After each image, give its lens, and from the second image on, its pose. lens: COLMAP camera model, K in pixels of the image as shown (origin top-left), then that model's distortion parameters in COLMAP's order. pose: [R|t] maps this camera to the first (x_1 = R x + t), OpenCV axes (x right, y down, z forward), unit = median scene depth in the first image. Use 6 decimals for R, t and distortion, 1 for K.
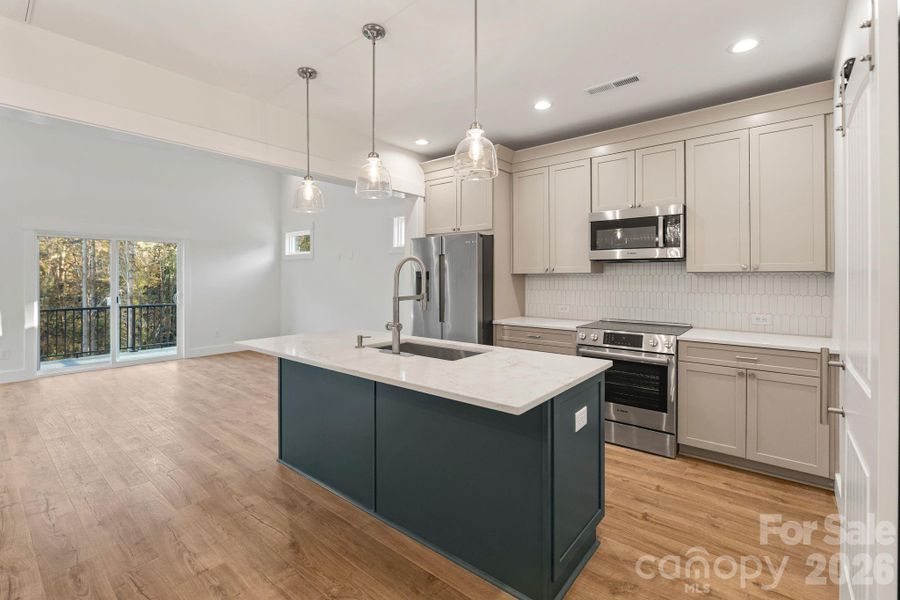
lens RADIAL K [[413.5, 0, 452.6], [0, 413.5, 276.7], [0, 0, 1]] dist [-0.003677, -0.000255]
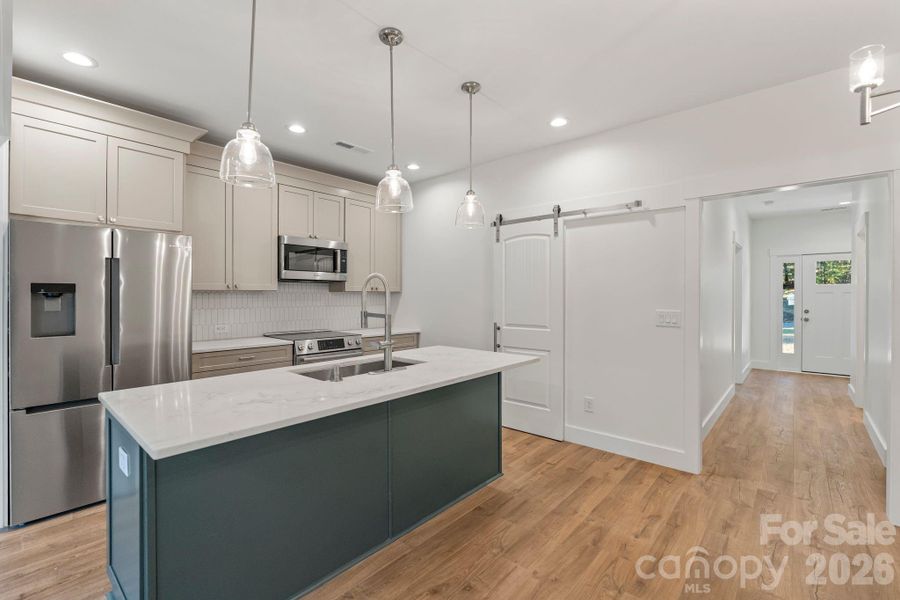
lens RADIAL K [[401.0, 0, 452.0], [0, 401.0, 297.1], [0, 0, 1]] dist [-0.000060, -0.000059]
pose [[0.016681, -0.003514, 0.999855, -1.091394], [-0.001587, 0.999992, 0.003541, 0.006331], [-0.999860, -0.001646, 0.016676, 0.825529]]
